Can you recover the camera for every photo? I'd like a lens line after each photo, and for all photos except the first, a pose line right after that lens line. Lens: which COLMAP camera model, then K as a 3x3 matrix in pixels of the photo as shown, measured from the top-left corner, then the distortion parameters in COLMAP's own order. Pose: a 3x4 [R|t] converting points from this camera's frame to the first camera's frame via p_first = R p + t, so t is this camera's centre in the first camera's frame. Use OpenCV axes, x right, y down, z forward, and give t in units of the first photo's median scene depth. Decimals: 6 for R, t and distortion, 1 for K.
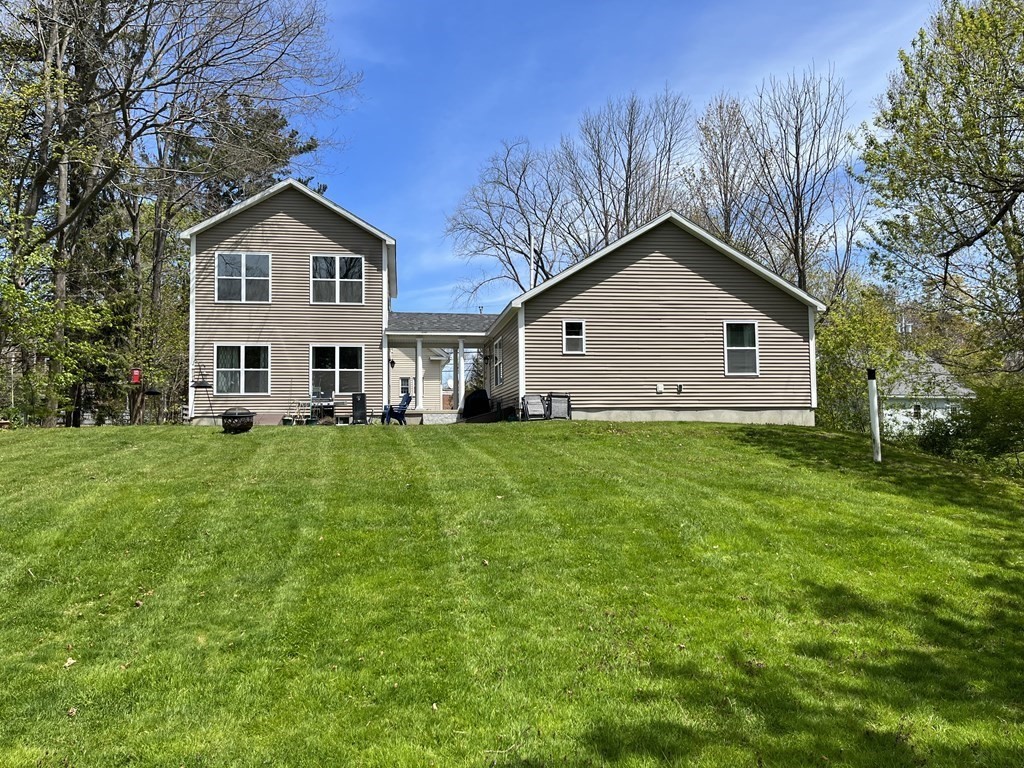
lens RADIAL K [[768.9, 0, 512.0], [0, 768.9, 384.0], [0, 0, 1]] dist [0.068827, -0.096334]
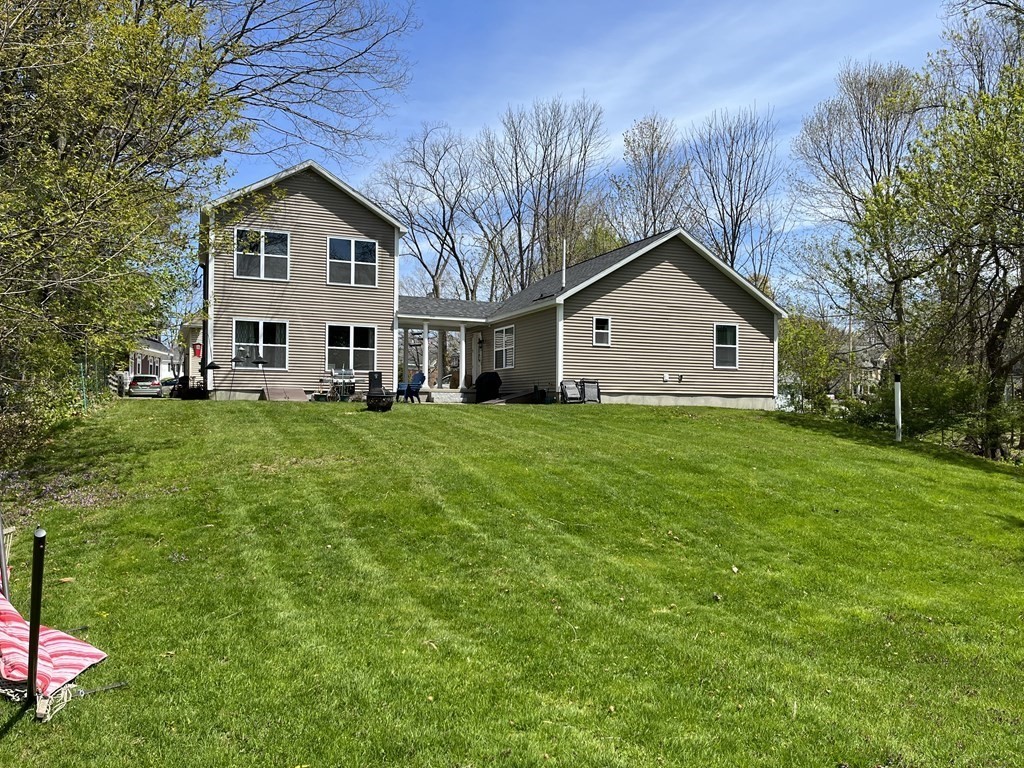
lens RADIAL K [[768.9, 0, 512.0], [0, 768.9, 384.0], [0, 0, 1]] dist [0.068827, -0.096334]
pose [[0.967769, 0.026883, 0.250400, -0.328252], [-0.036156, 0.998817, 0.032505, -0.014084], [-0.249230, -0.040511, 0.967597, -0.089044]]
